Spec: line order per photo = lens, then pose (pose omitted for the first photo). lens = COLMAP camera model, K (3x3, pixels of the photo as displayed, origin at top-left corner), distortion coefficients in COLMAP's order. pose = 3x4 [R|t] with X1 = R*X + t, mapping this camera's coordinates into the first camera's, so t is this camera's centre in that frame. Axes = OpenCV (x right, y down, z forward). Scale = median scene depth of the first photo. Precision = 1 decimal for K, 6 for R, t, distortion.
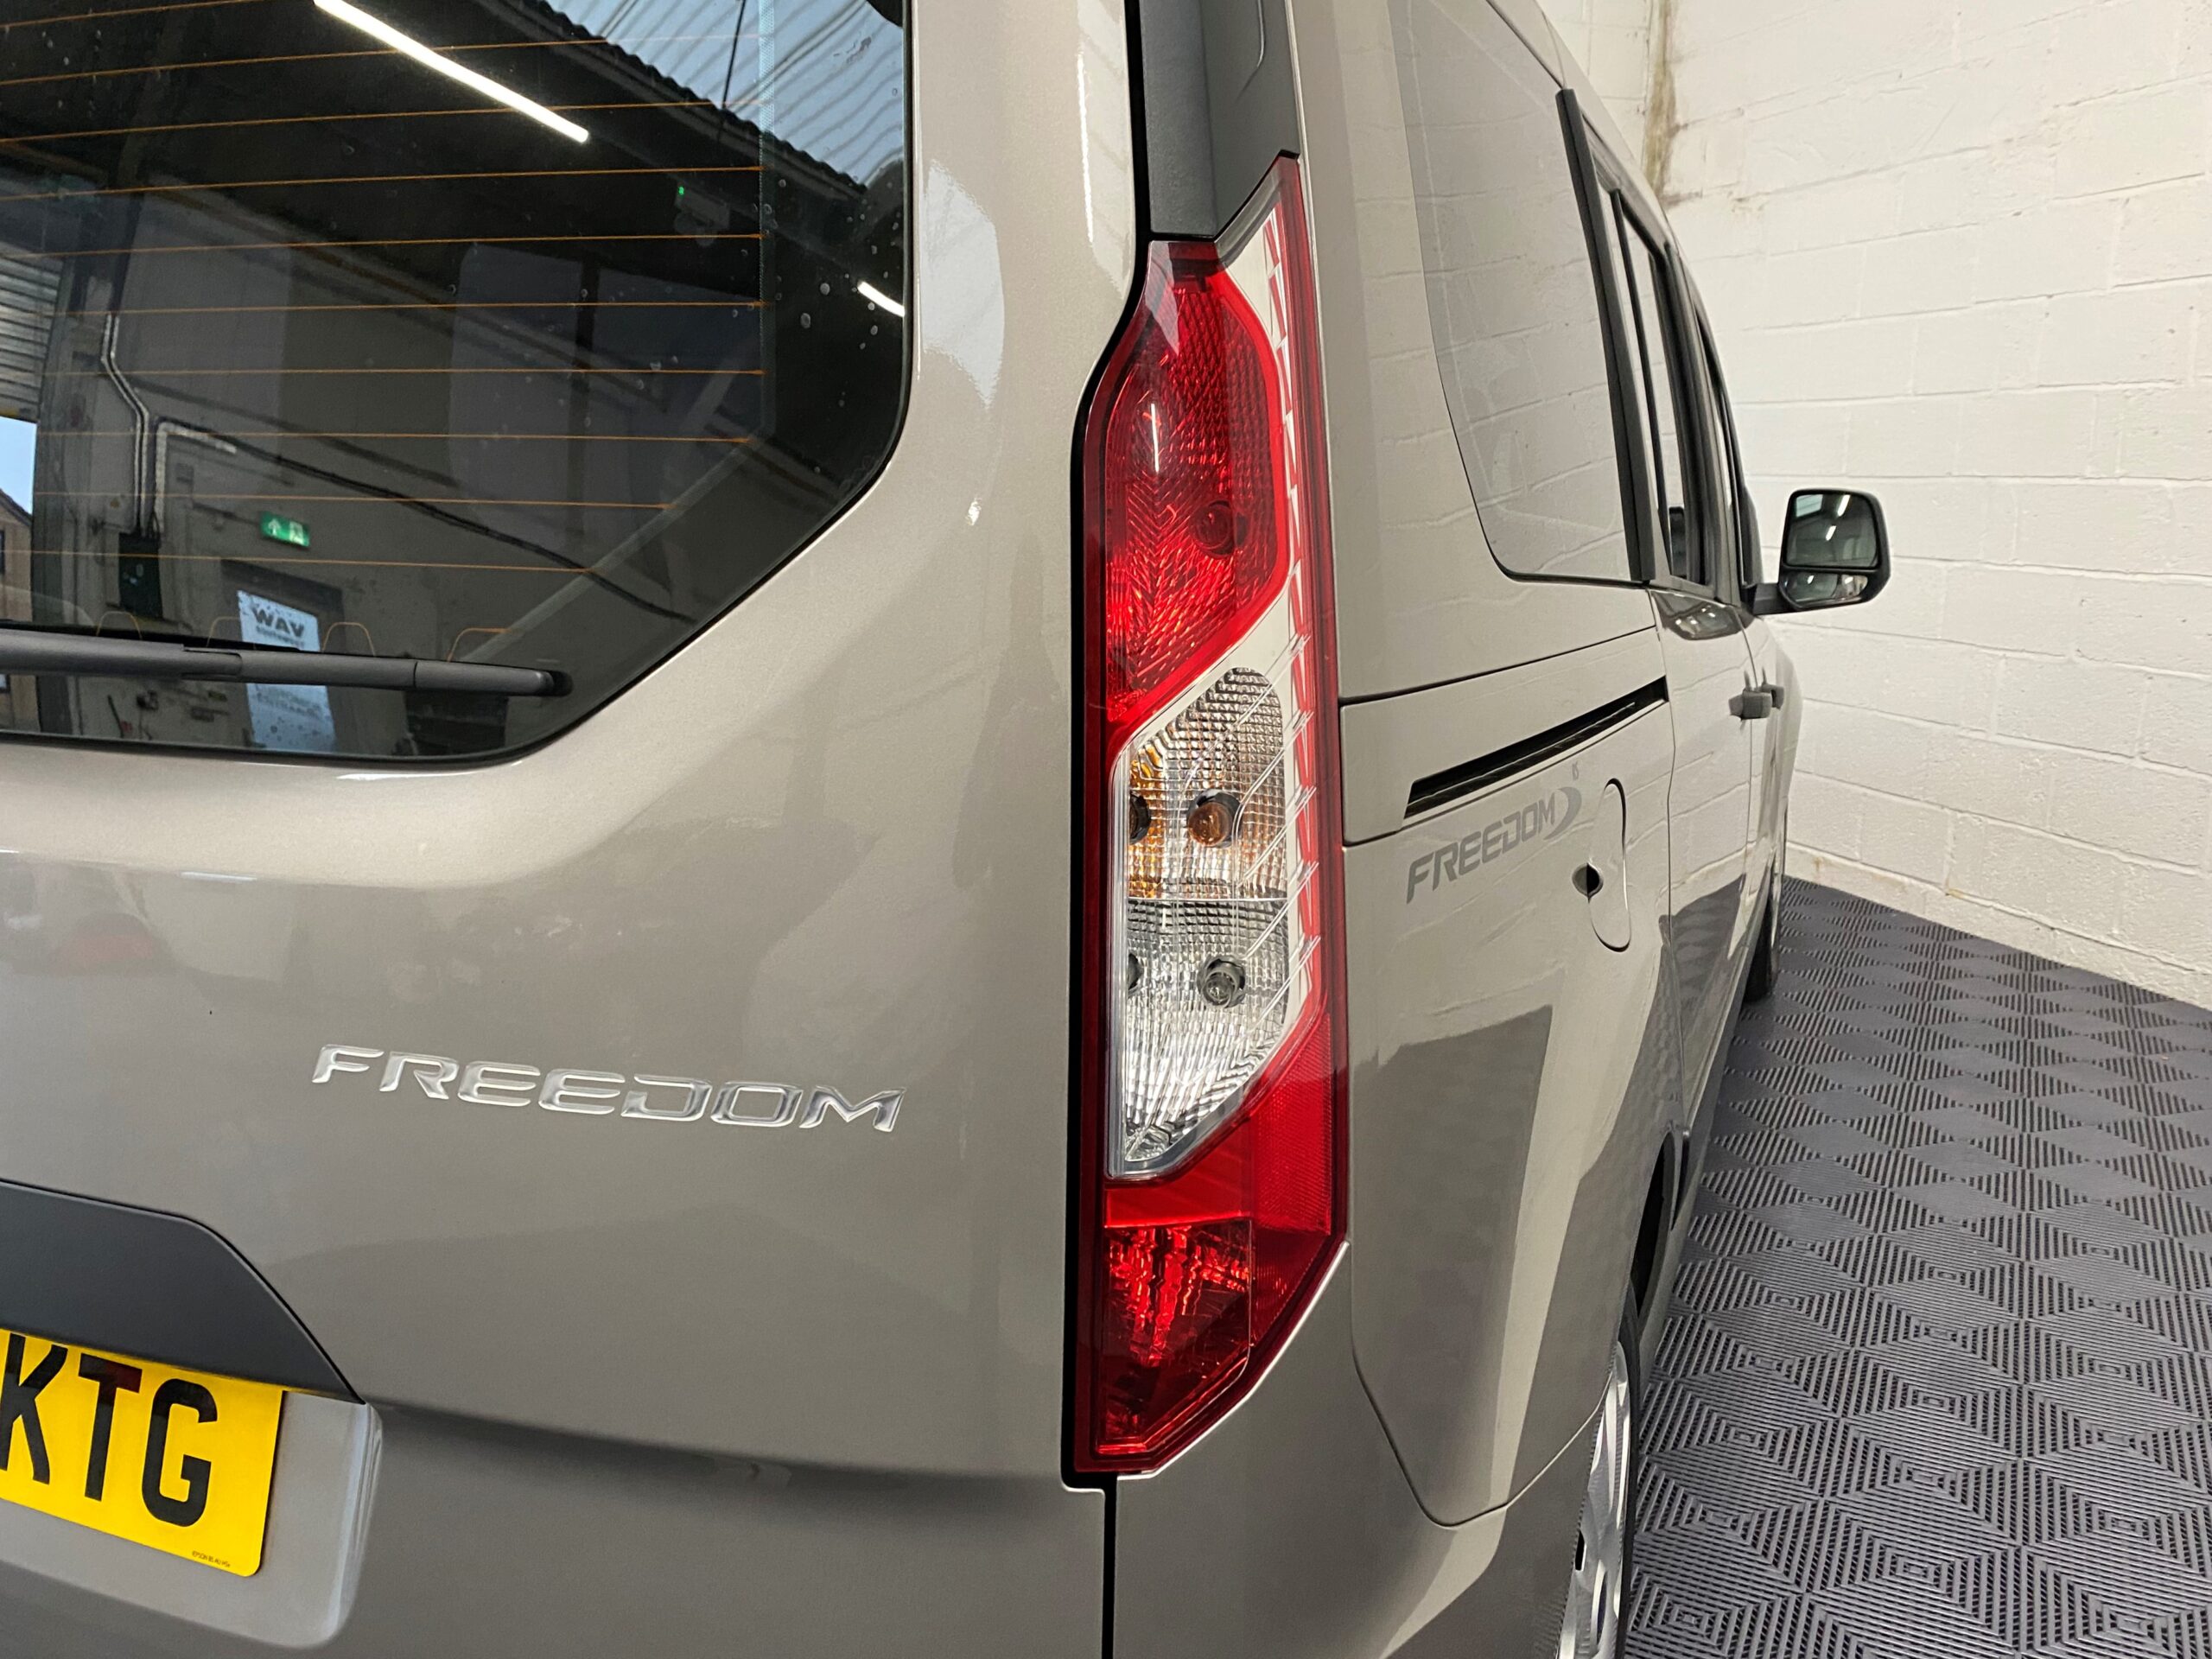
lens RADIAL K [[1748.7, 0, 1090.9], [0, 1748.7, 824.8], [0, 0, 1]] dist [0.009435, -0.000258]
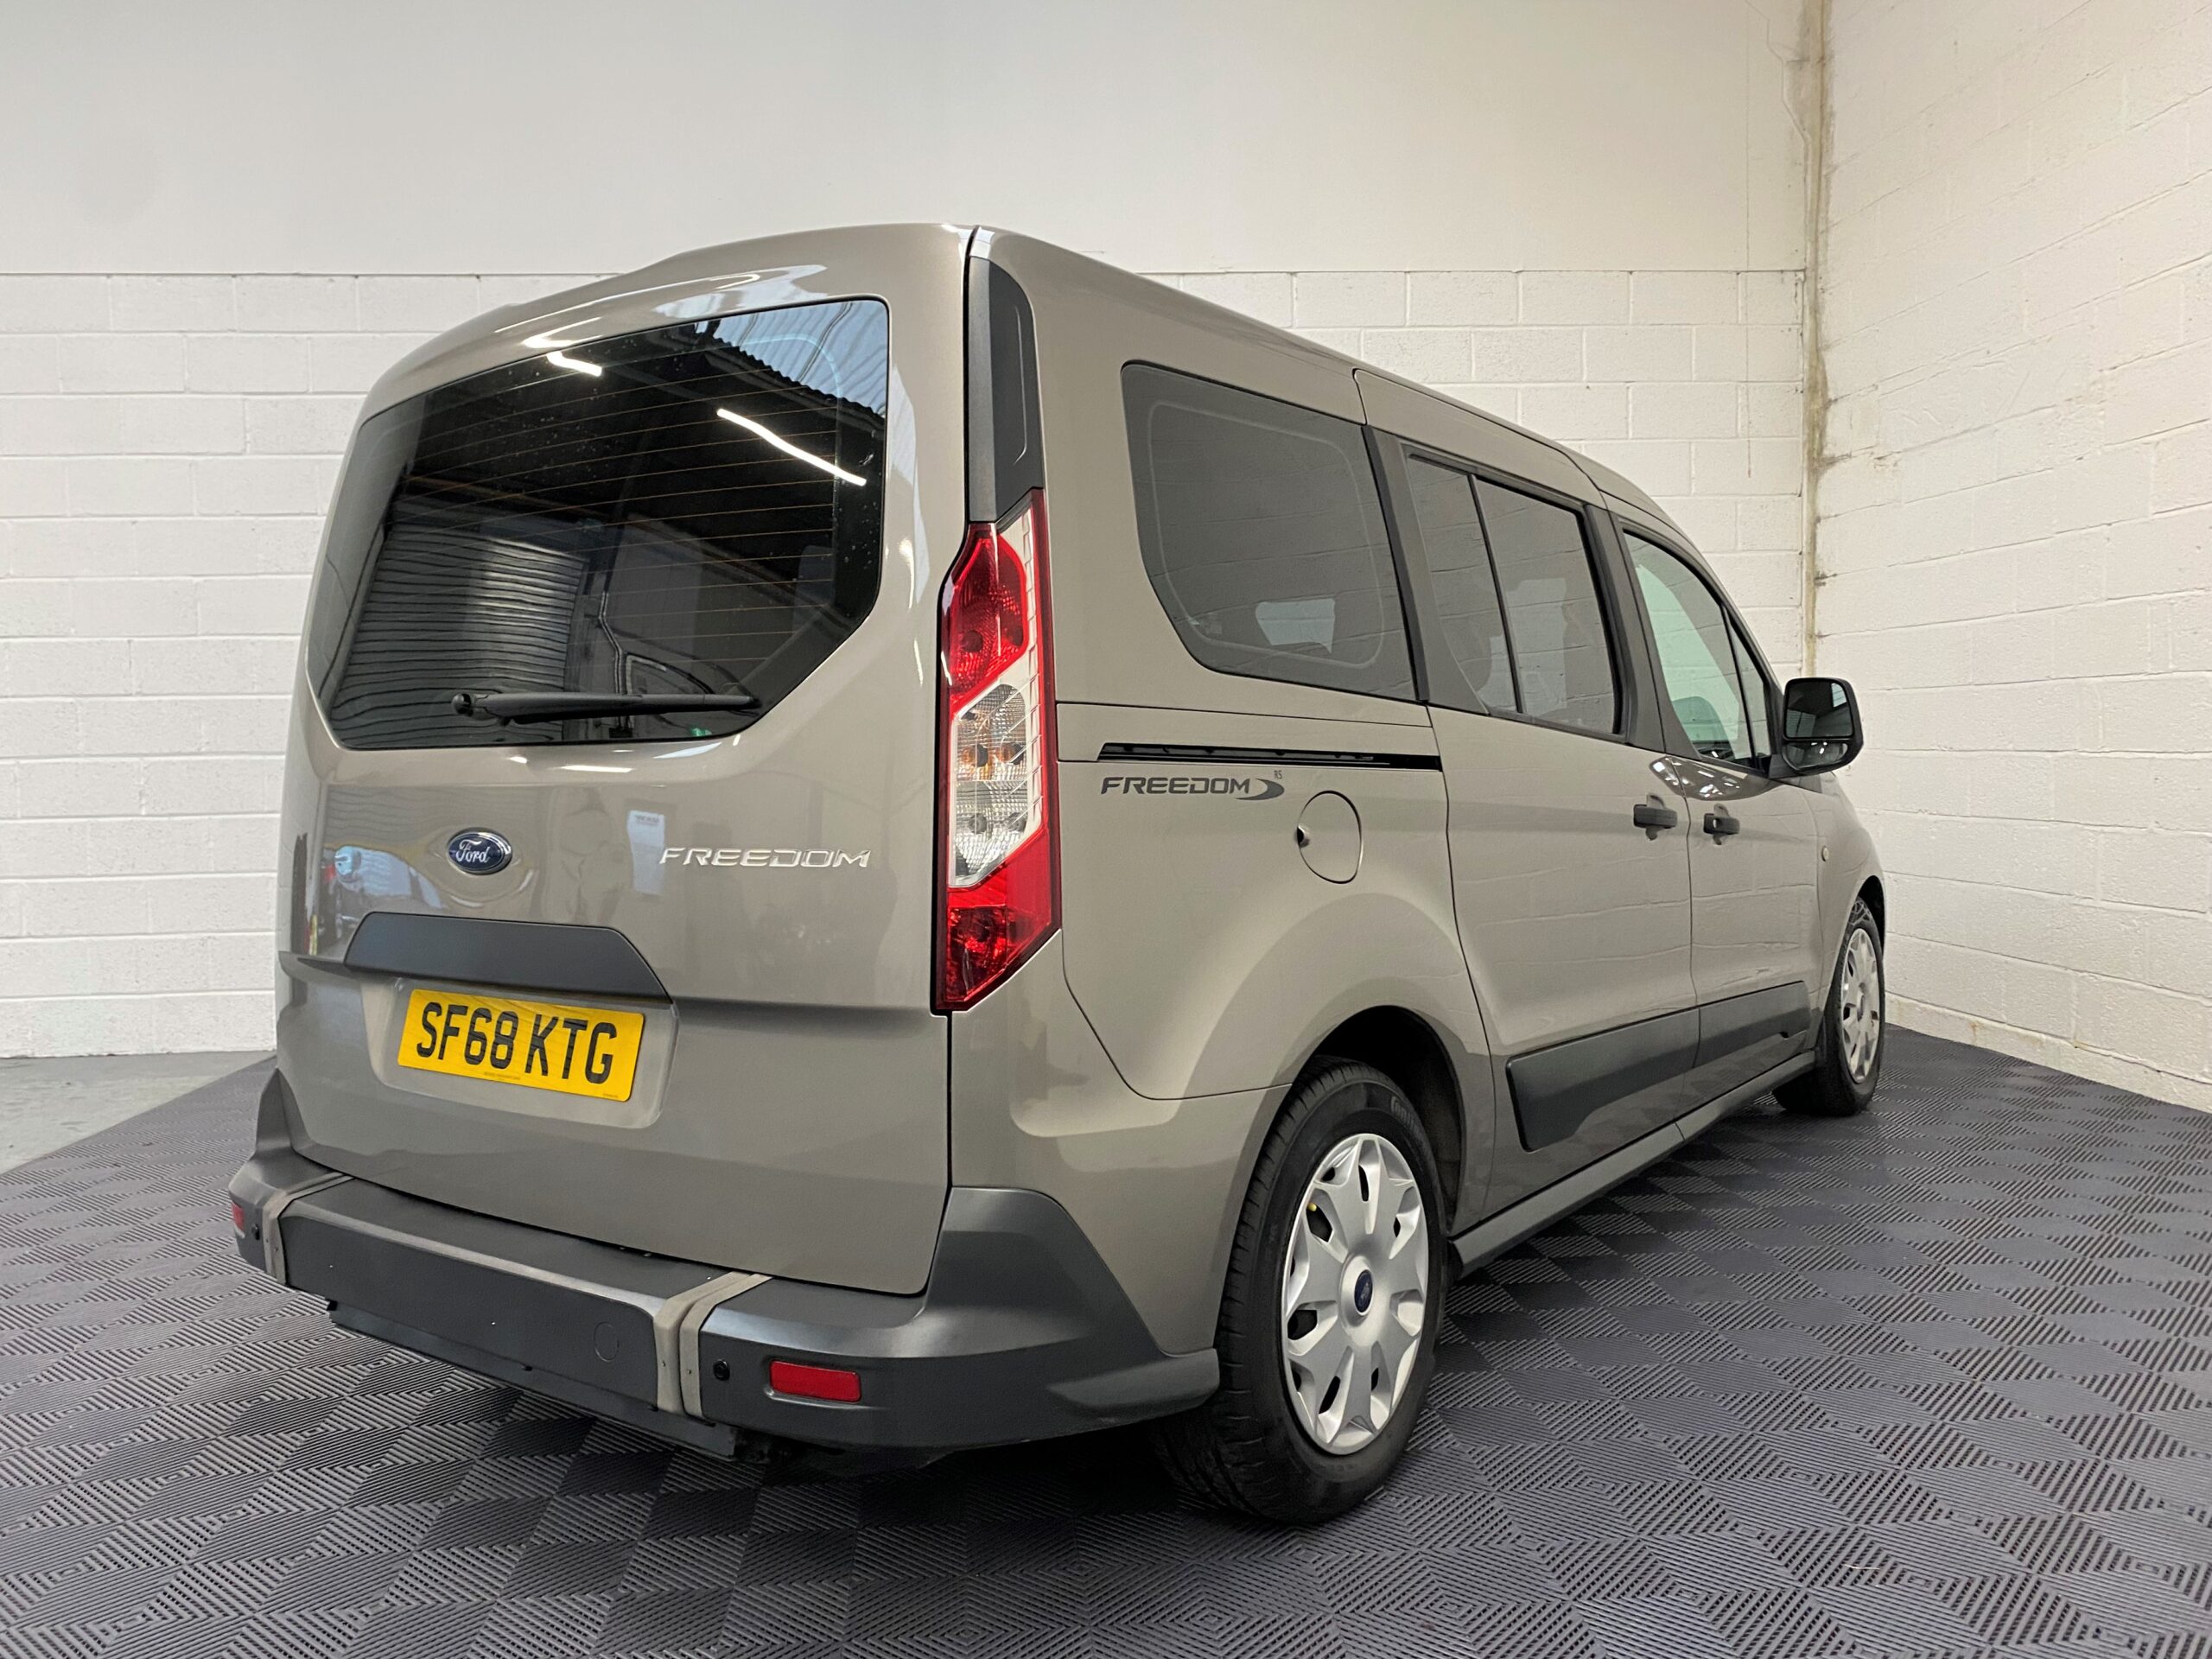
lens RADIAL K [[1748.7, 0, 1090.9], [0, 1748.7, 824.8], [0, 0, 1]] dist [0.009435, -0.000258]
pose [[0.975201, -0.013255, -0.220926, 0.596324], [-0.020920, 0.988215, -0.151634, 0.384817], [0.220332, 0.152496, 0.963431, -1.075582]]
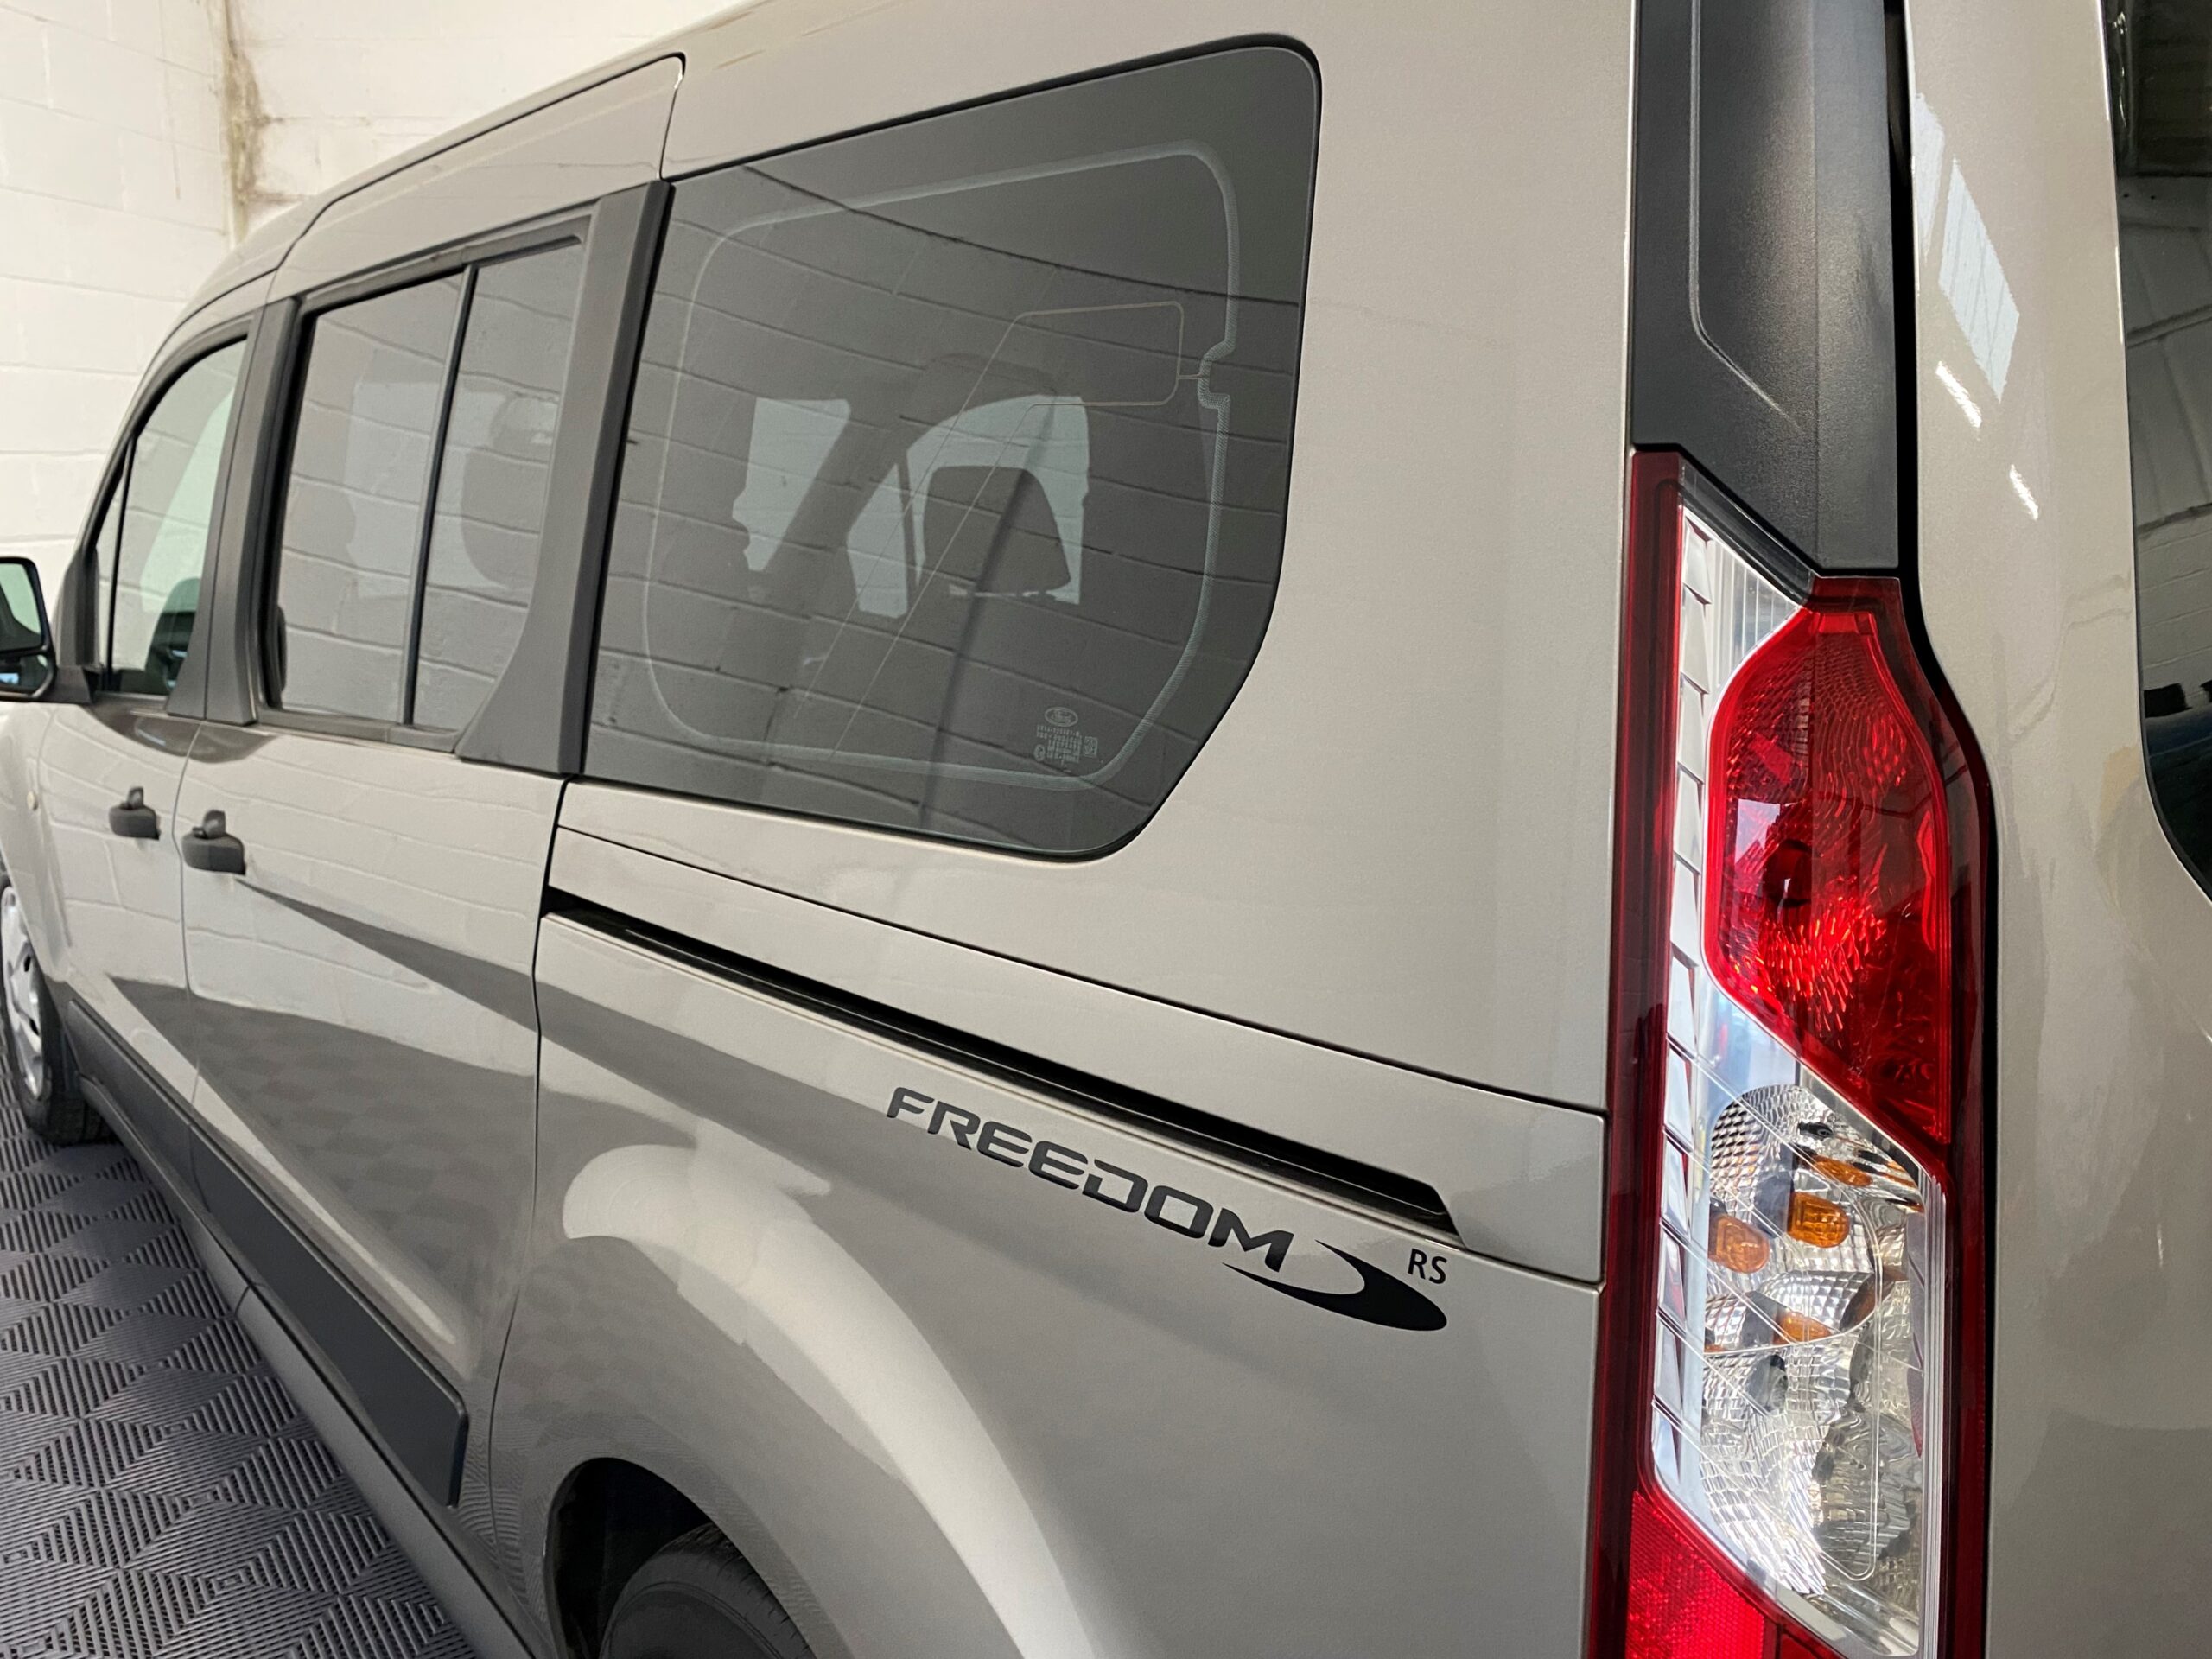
lens RADIAL K [[1748.7, 0, 1090.9], [0, 1748.7, 824.8], [0, 0, 1]] dist [0.009435, -0.000258]
pose [[0.431973, -0.178618, 0.884022, -1.972229], [0.164260, 0.979380, 0.117620, -0.407273], [-0.886802, 0.094400, 0.452405, 1.315545]]
